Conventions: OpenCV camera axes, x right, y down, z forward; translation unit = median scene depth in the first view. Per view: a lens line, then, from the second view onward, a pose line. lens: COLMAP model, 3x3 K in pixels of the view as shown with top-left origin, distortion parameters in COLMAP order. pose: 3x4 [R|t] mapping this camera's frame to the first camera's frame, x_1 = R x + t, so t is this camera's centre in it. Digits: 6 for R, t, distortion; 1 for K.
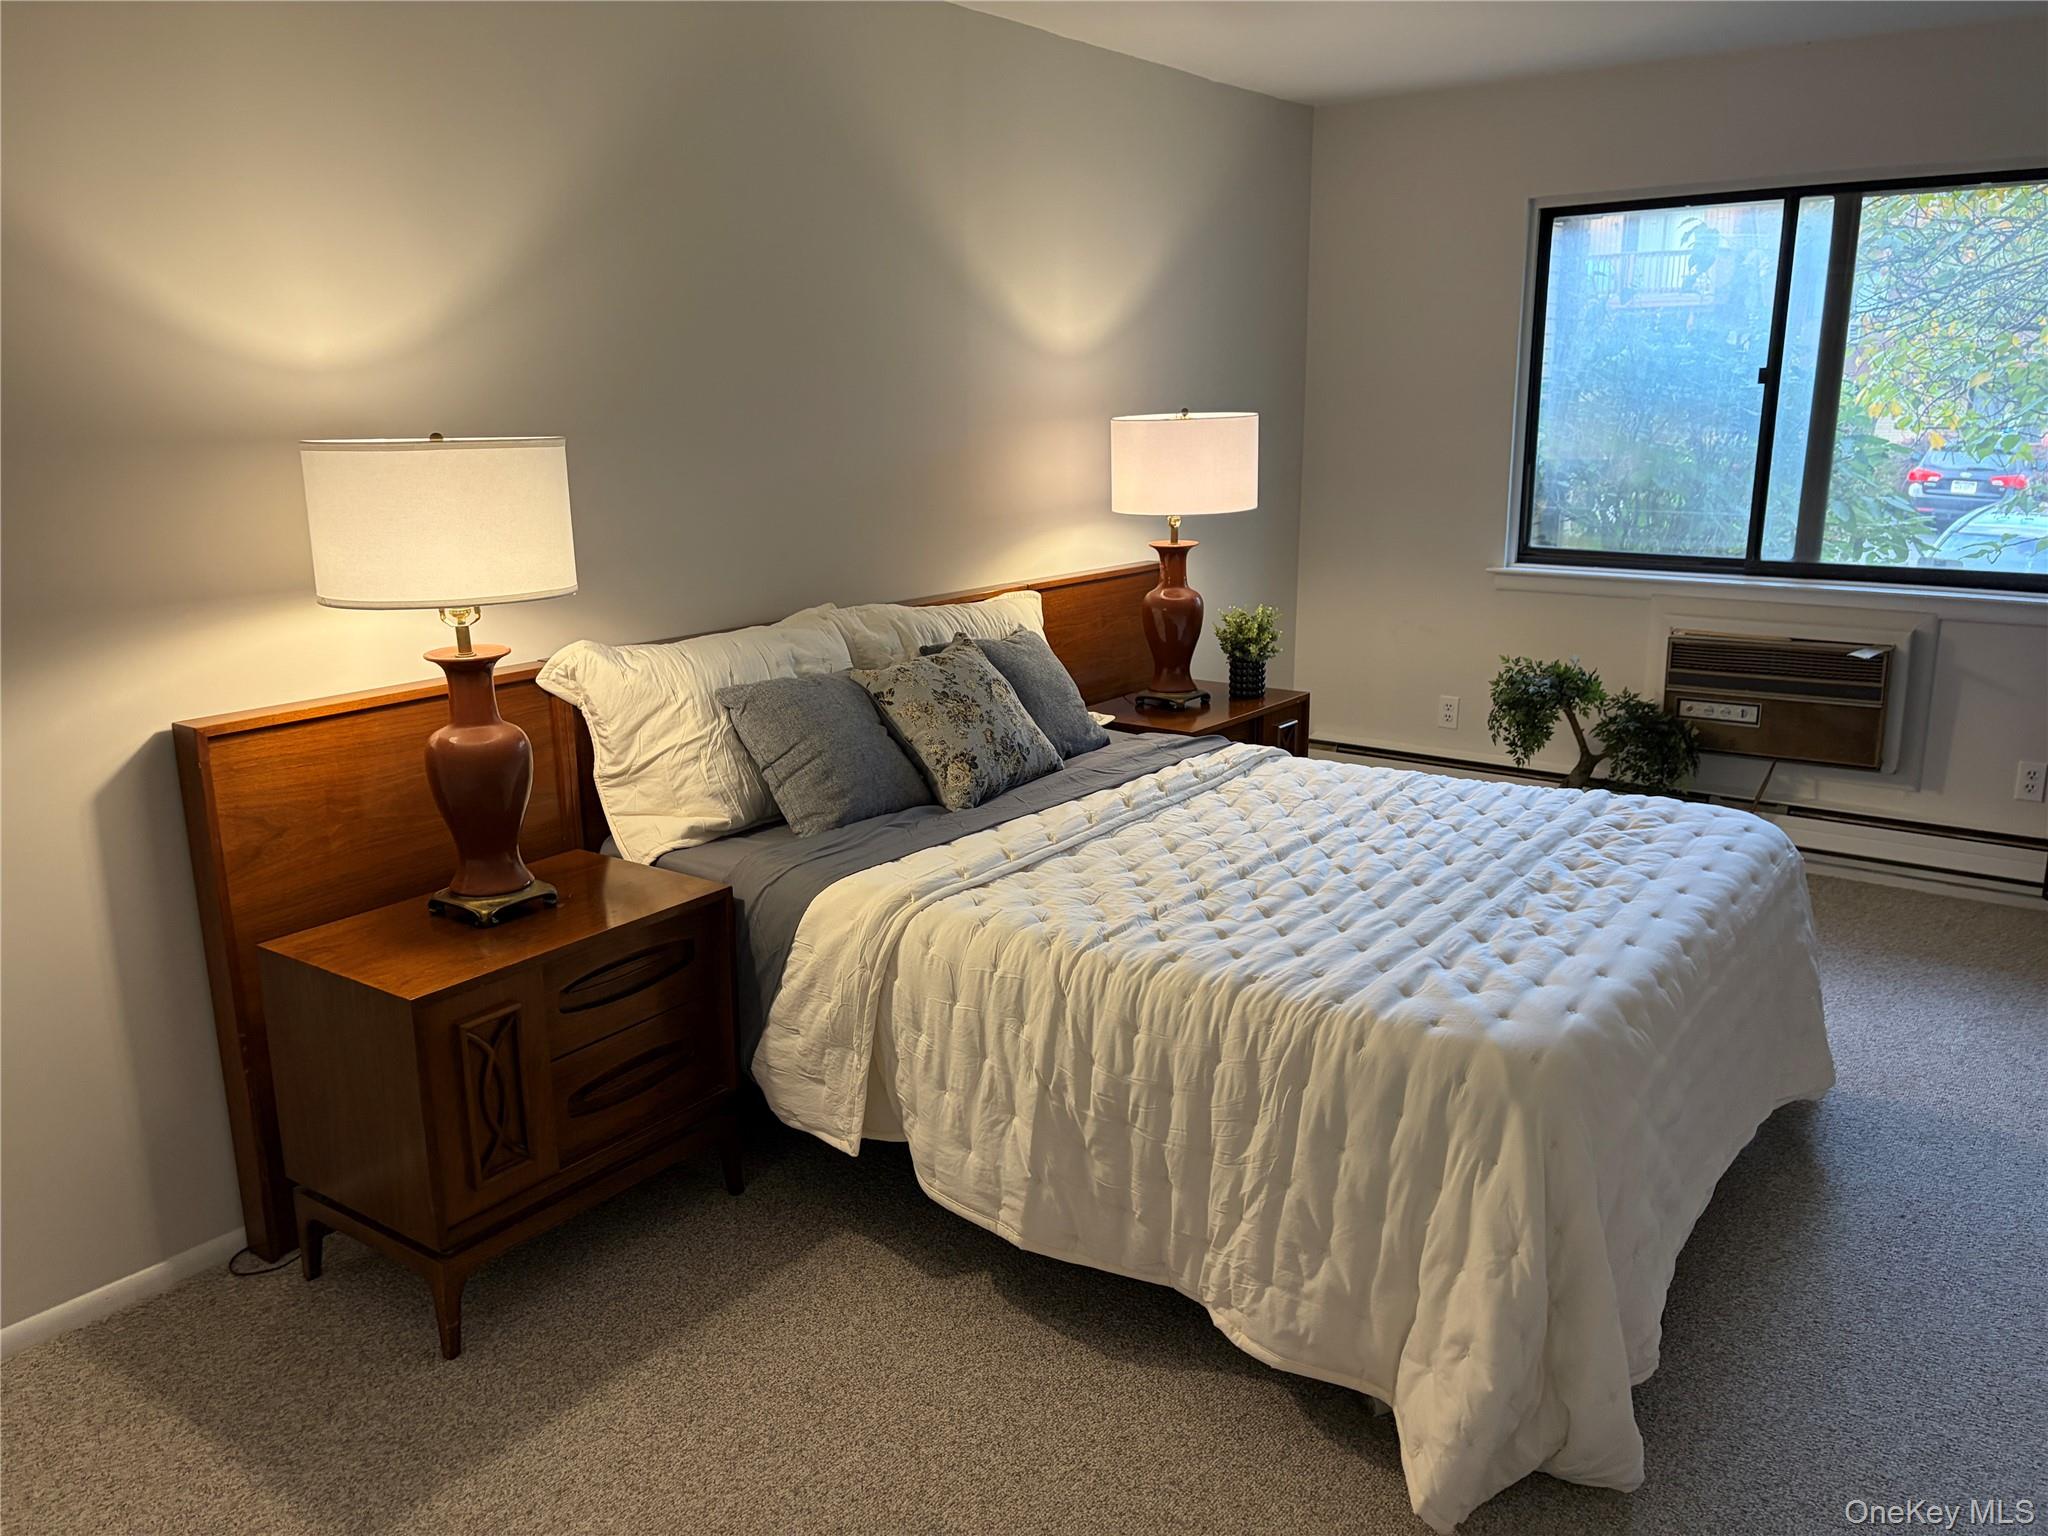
lens RADIAL K [[1541.3, 0, 1024.0], [0, 1541.3, 768.0], [0, 0, 1]] dist [0.082428, -0.109756]
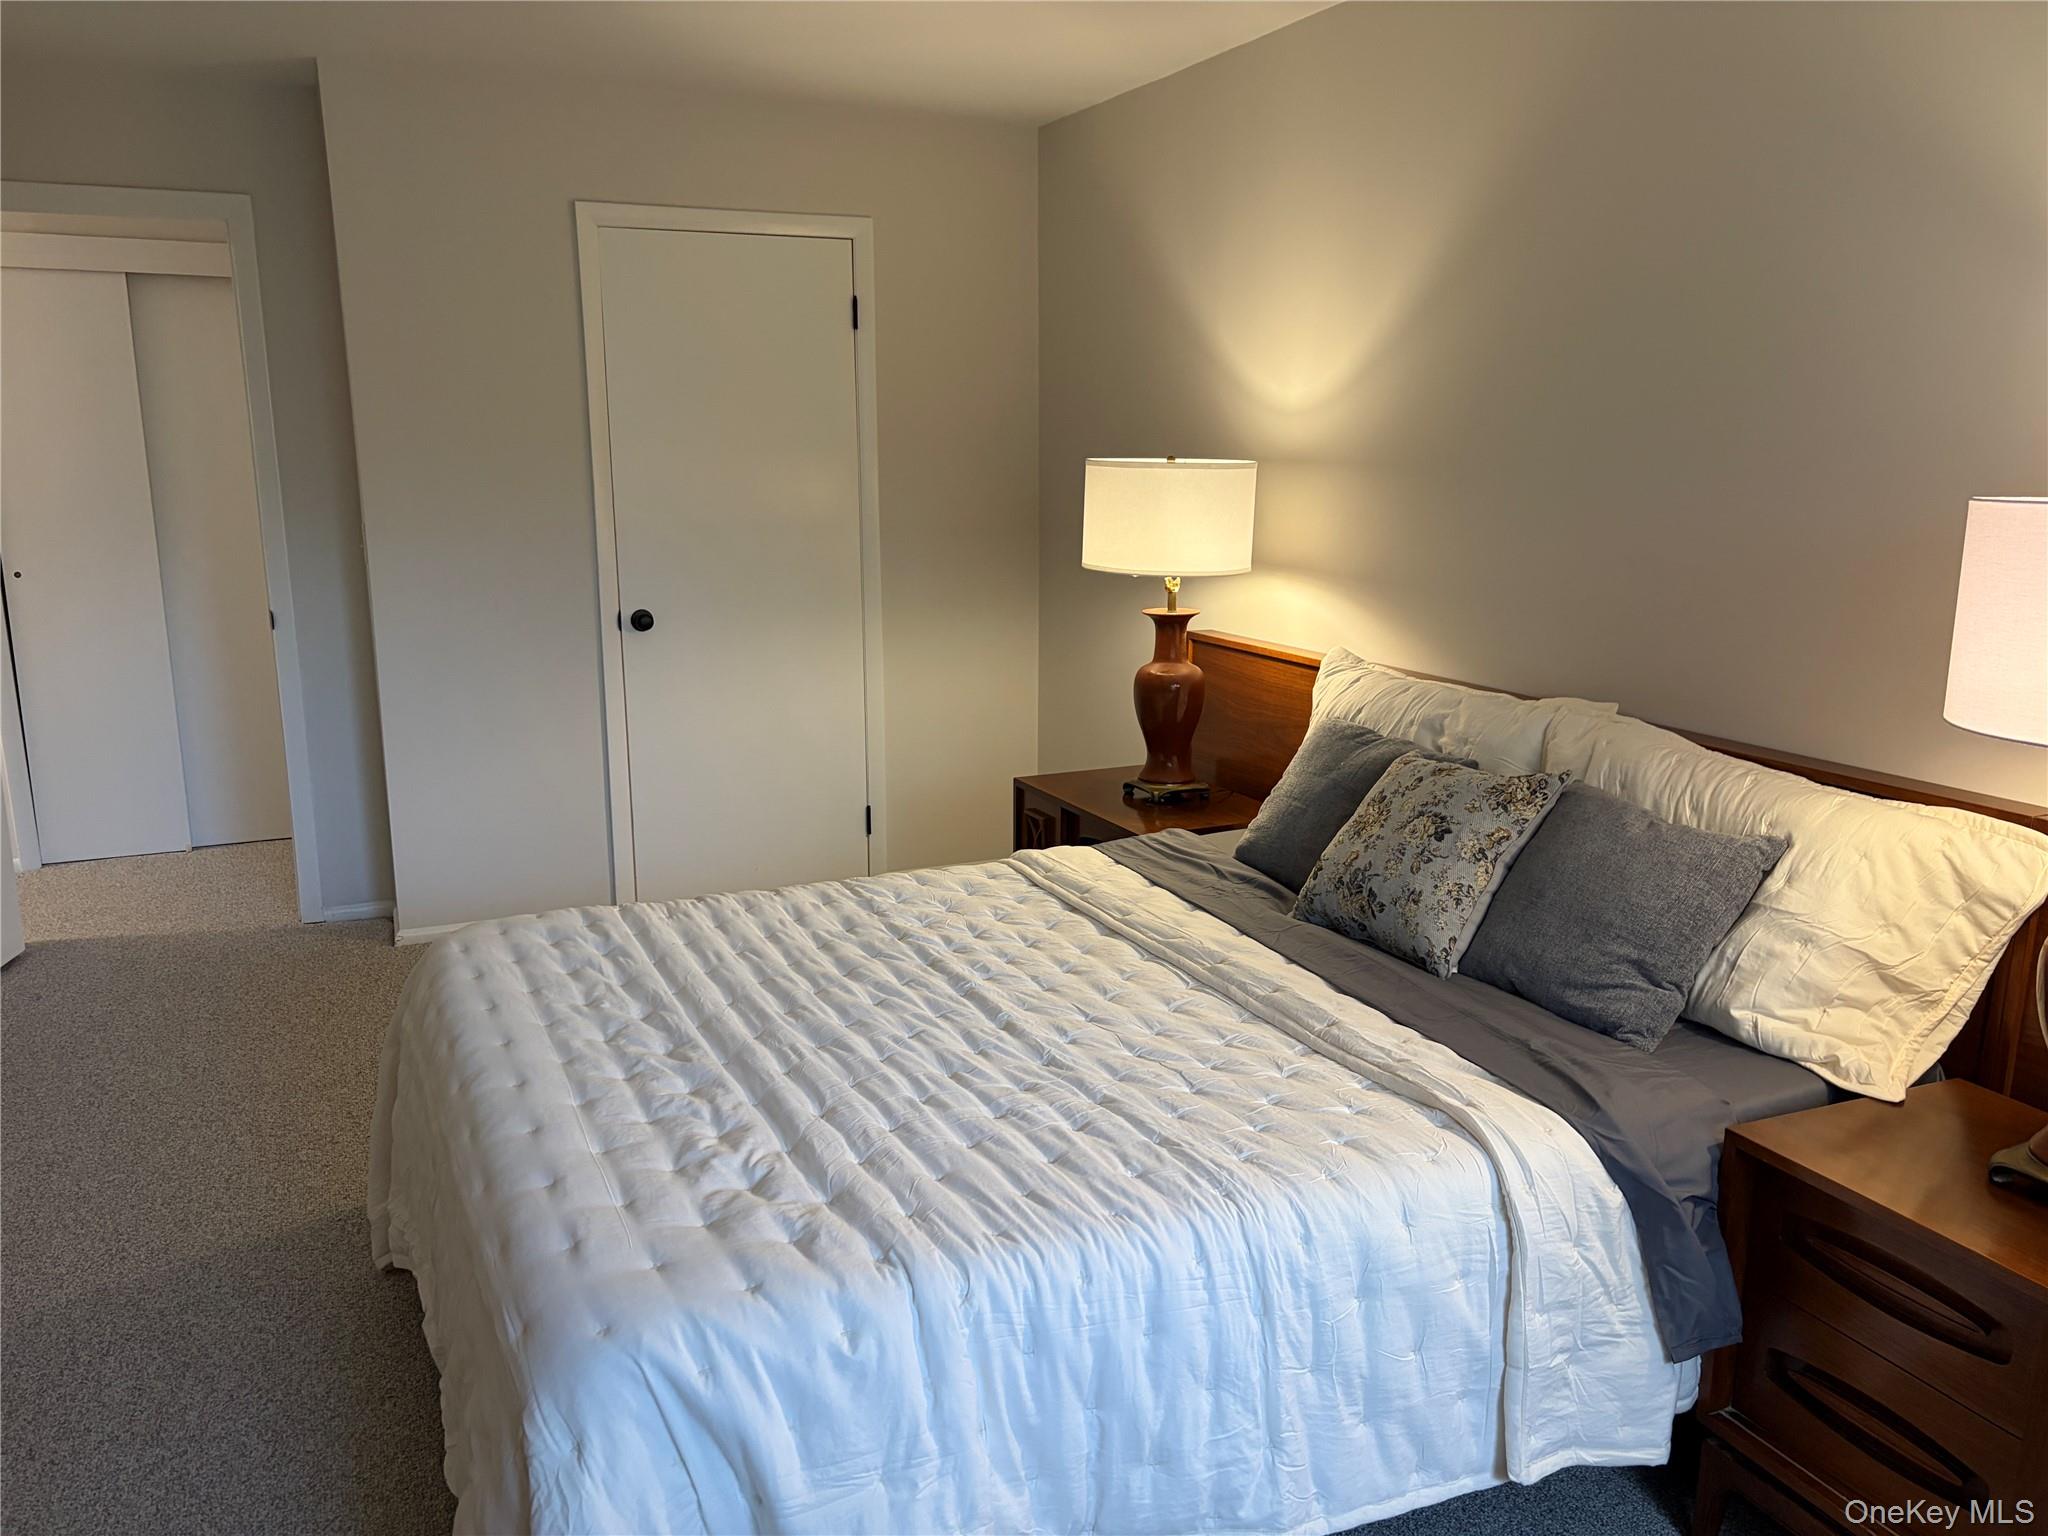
lens RADIAL K [[1541.3, 0, 1024.0], [0, 1541.3, 768.0], [0, 0, 1]] dist [0.082428, -0.109756]
pose [[-0.502024, 0.195881, -0.842379, 0.536444], [-0.197698, 0.922233, 0.332269, -0.218914], [0.841955, 0.333343, -0.424257, 0.877649]]
